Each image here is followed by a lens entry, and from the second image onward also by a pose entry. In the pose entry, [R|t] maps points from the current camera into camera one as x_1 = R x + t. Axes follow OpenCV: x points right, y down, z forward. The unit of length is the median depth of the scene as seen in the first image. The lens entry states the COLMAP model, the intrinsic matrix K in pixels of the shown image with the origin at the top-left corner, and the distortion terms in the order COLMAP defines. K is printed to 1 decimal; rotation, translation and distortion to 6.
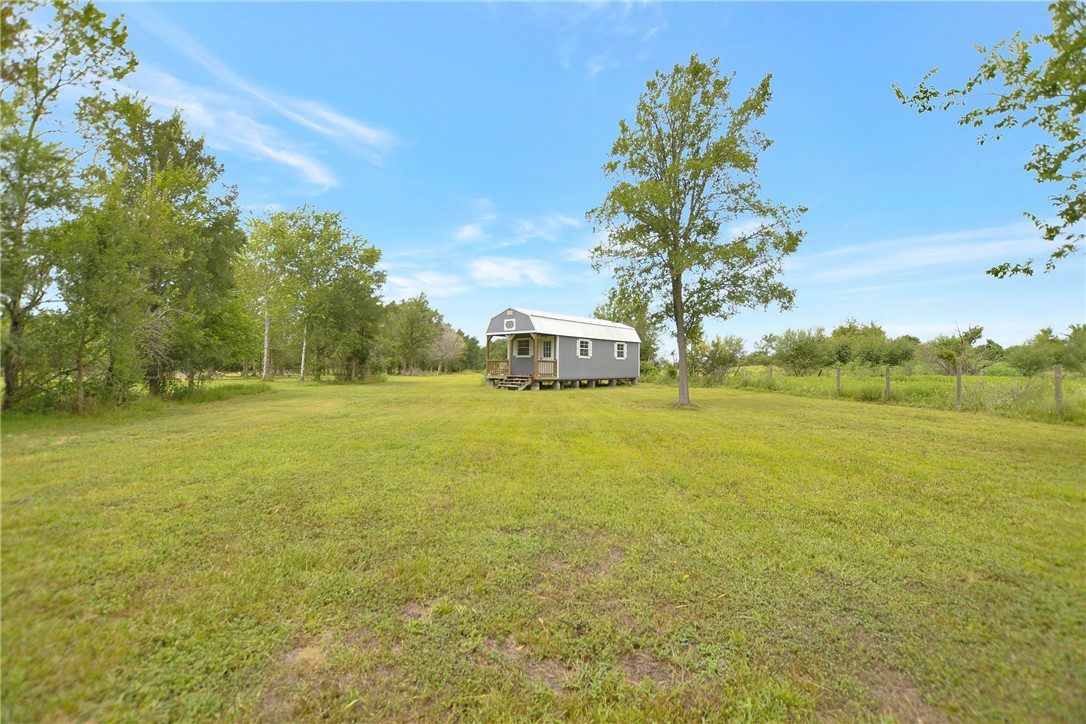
lens RADIAL K [[477.0, 0, 544.1], [0, 477.0, 368.2], [0, 0, 1]] dist [-0.000559, -0.000318]
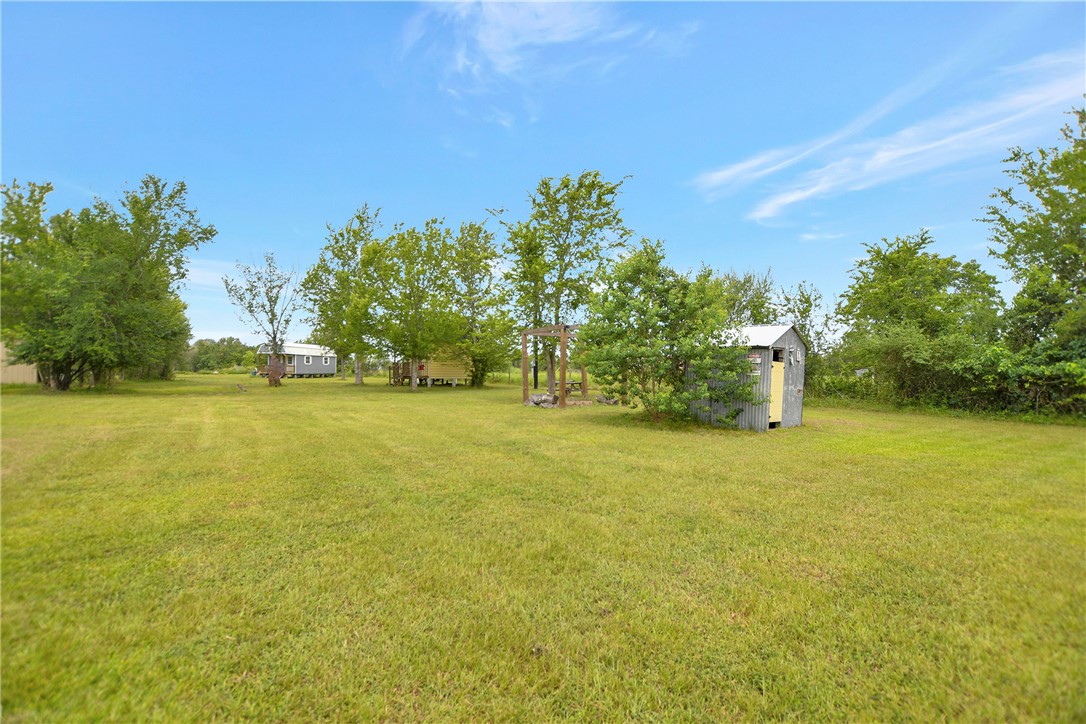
lens RADIAL K [[477.0, 0, 544.7], [0, 477.0, 364.5], [0, 0, 1]] dist [-0.000559, -0.000318]
pose [[0.839730, 0.005486, 0.542976, -0.198994], [-0.000075, 0.999950, -0.009987, 0.002189], [-0.543004, 0.008346, 0.839689, -1.489408]]
